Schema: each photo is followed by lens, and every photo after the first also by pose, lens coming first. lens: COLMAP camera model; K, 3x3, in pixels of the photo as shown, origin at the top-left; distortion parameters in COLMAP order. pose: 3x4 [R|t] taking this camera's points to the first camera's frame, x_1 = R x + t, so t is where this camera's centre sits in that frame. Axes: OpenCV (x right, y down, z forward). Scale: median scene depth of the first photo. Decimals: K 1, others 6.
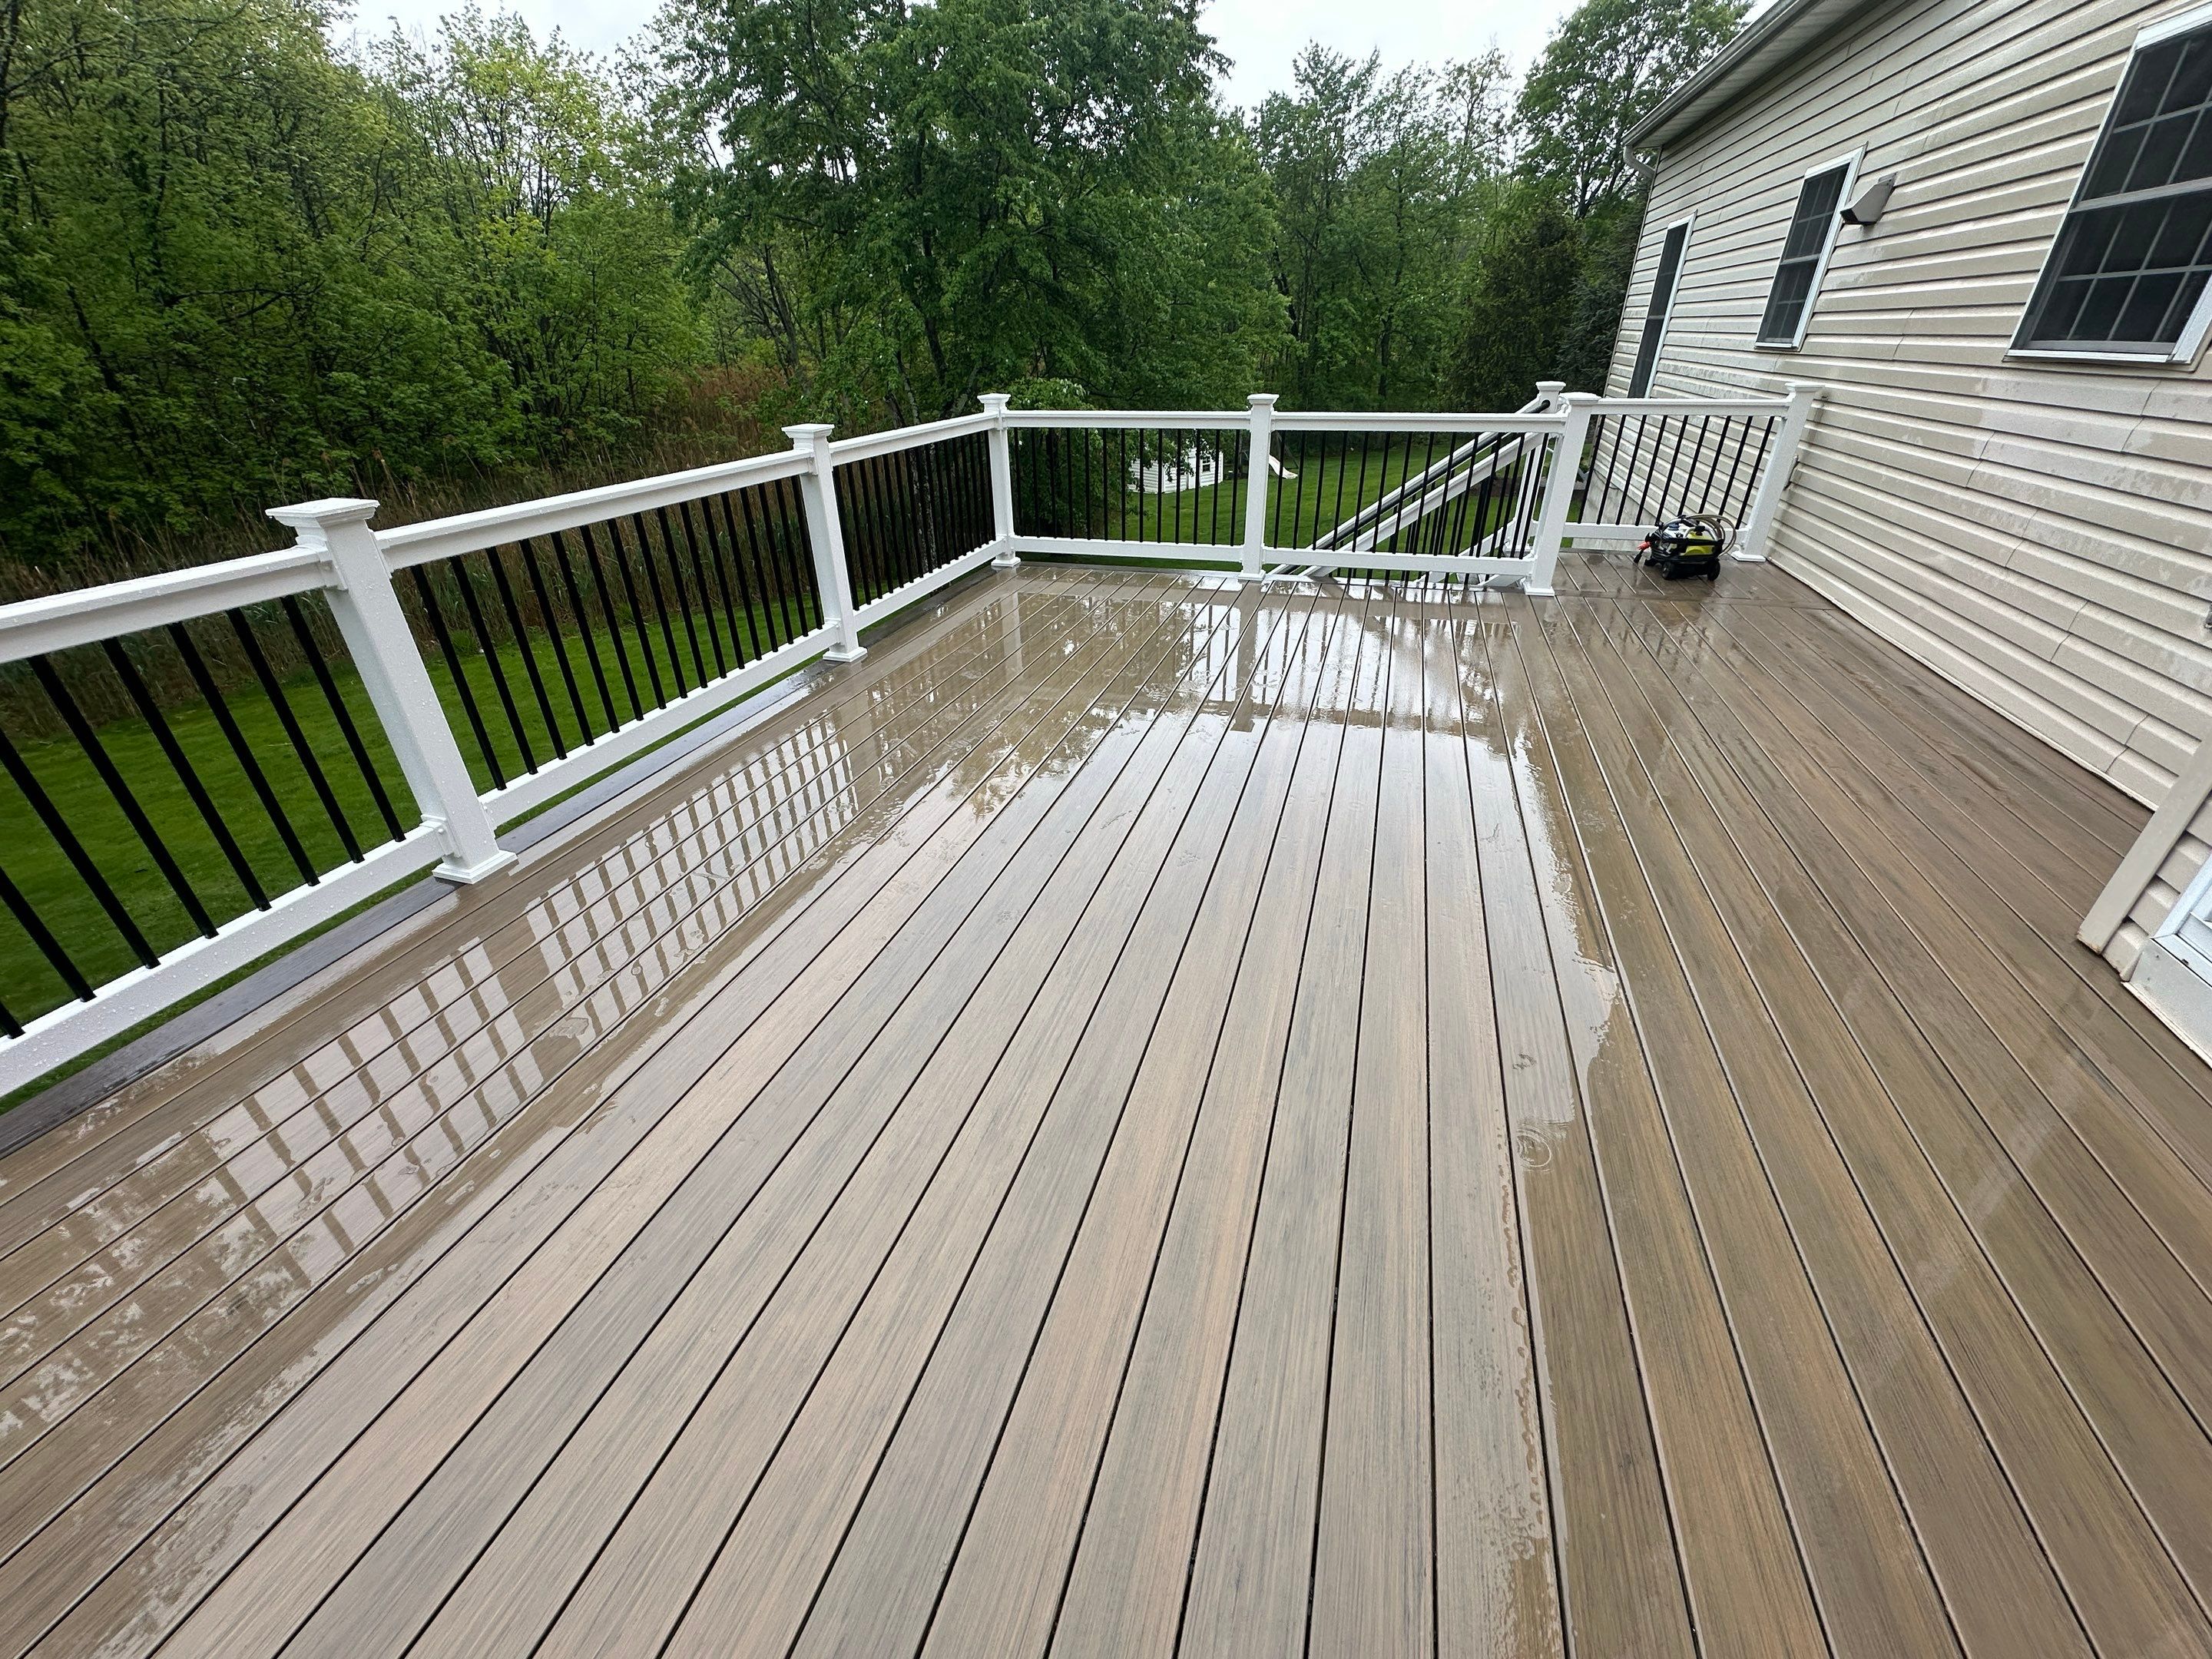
lens RADIAL K [[875.9, 0, 1108.7], [0, 875.9, 830.6], [0, 0, 1]] dist [-0.001507, -0.000260]
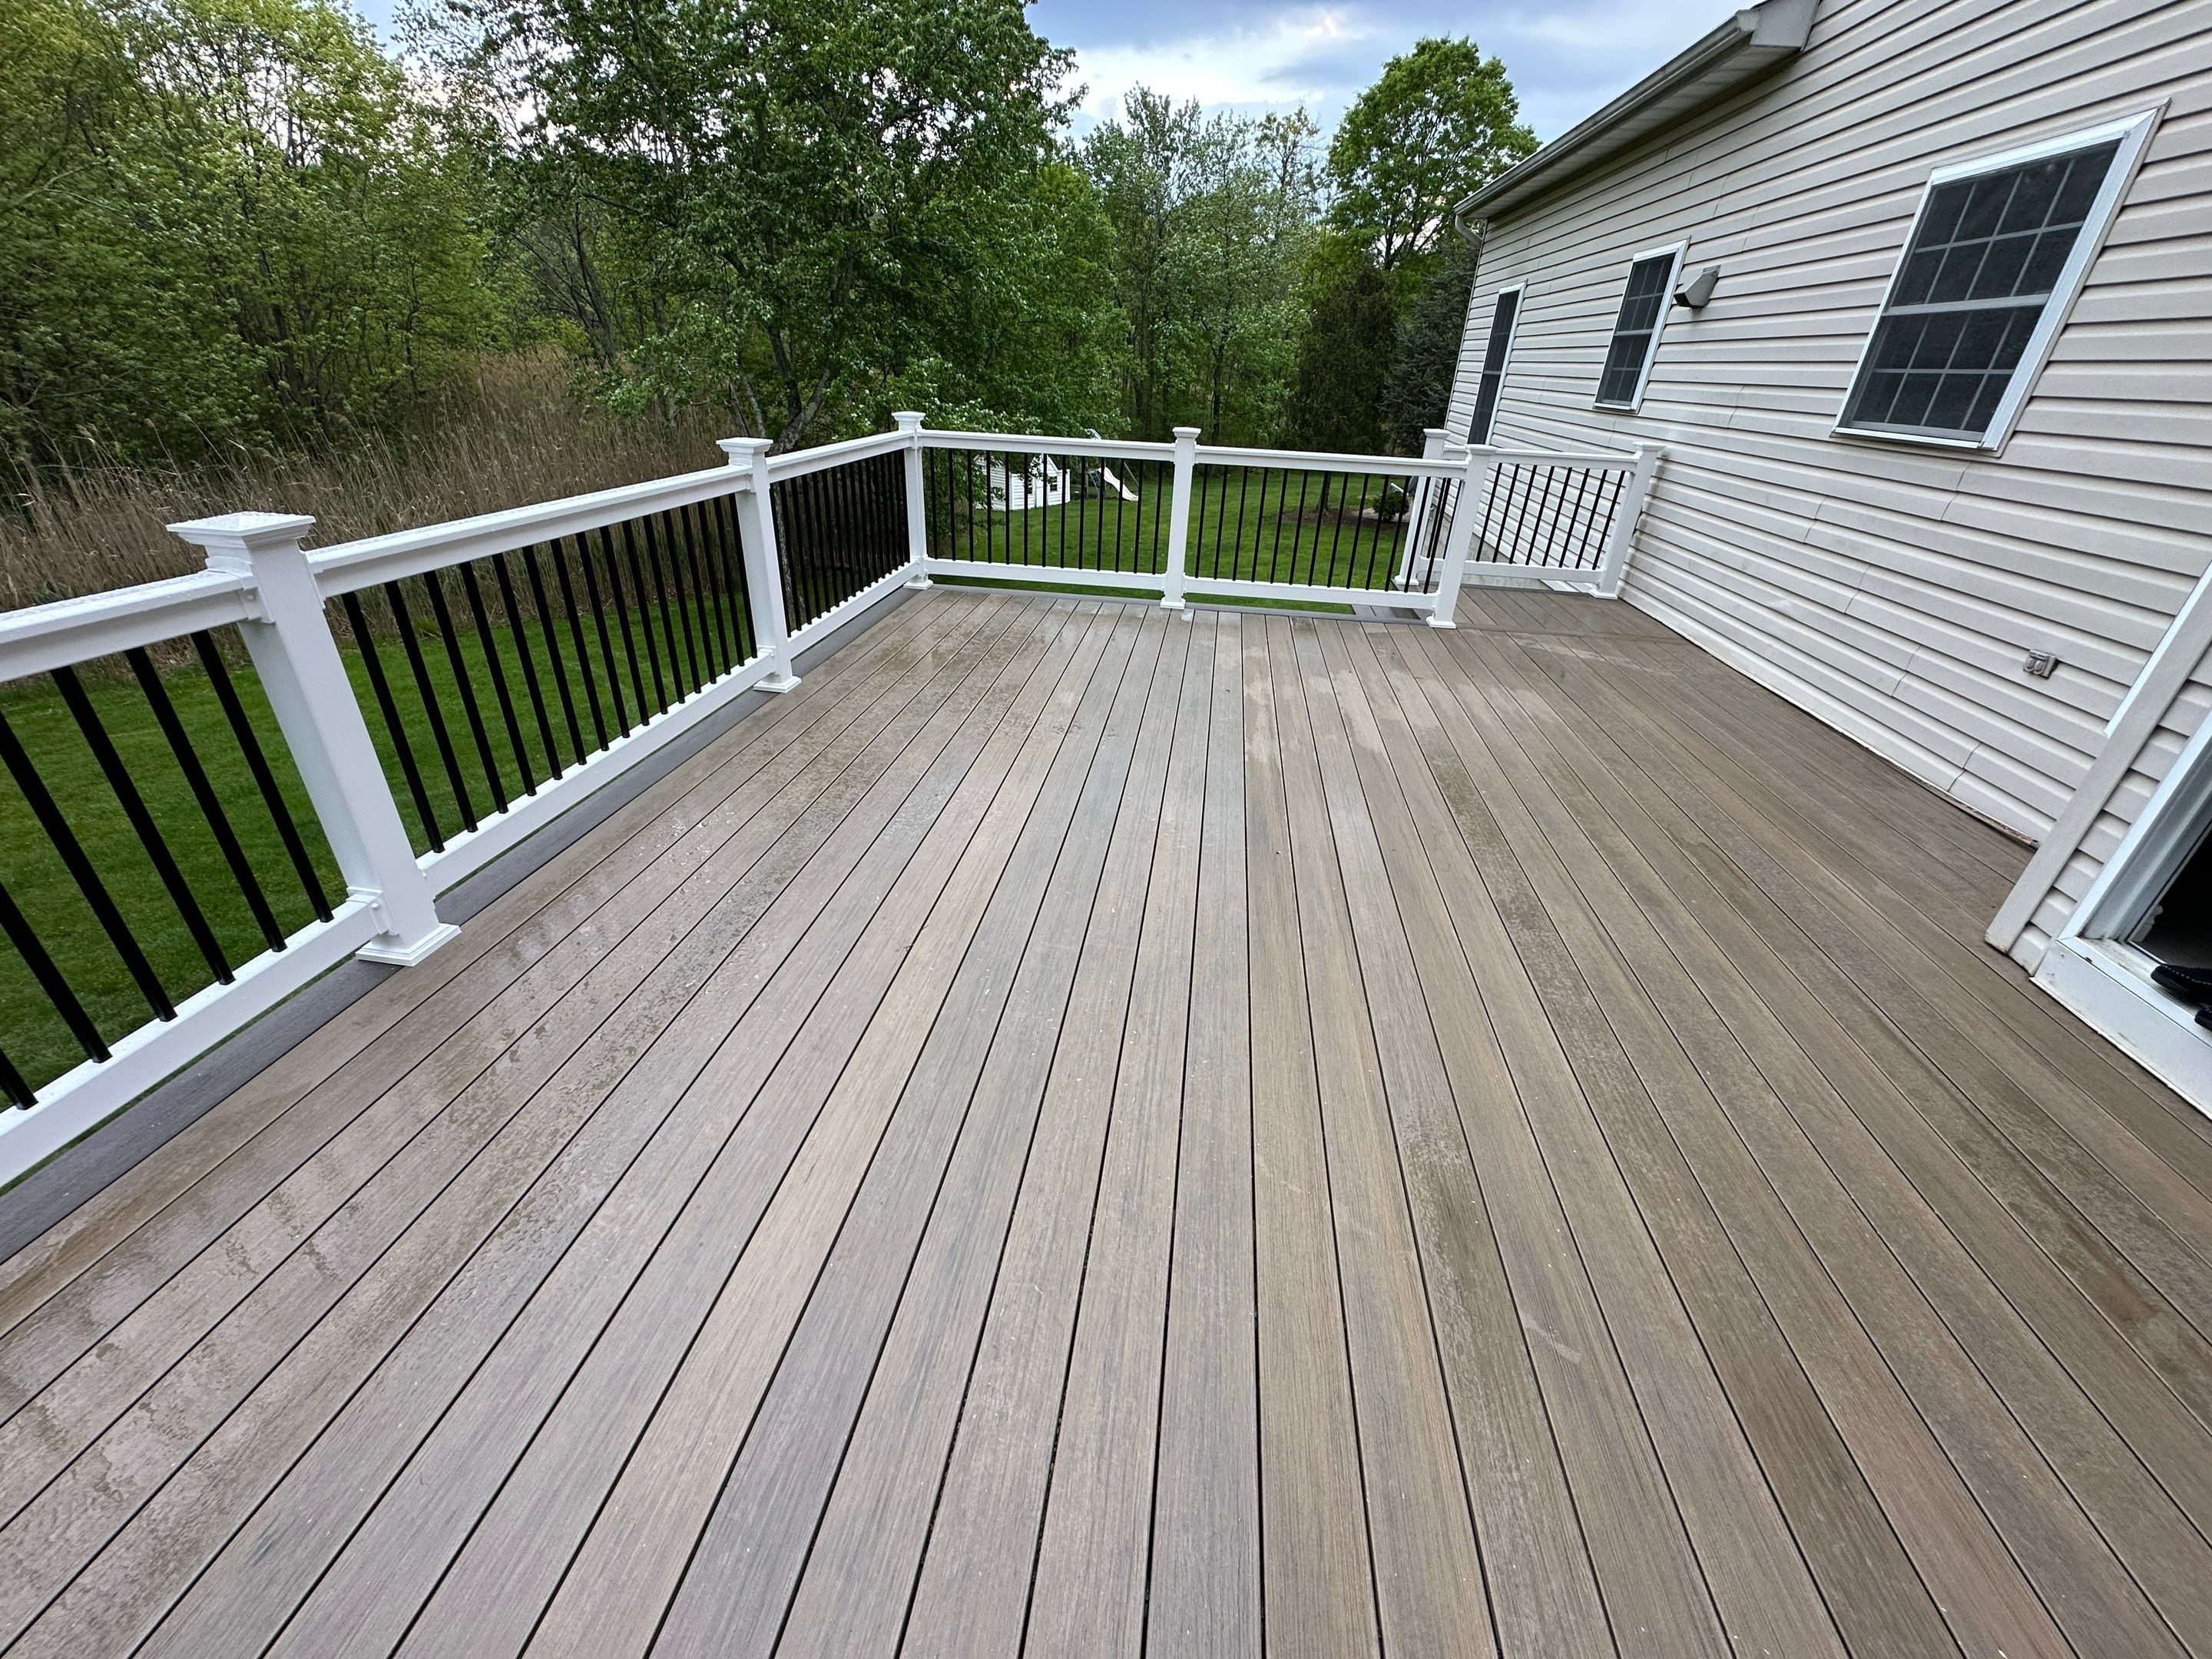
lens RADIAL K [[875.9, 0, 1111.1], [0, 875.9, 834.1], [0, 0, 1]] dist [-0.001507, -0.000260]
pose [[0.983509, -0.029061, 0.178512, -0.125195], [0.031347, 0.999459, -0.009997, -0.022088], [-0.178125, 0.015428, 0.983887, 0.026316]]
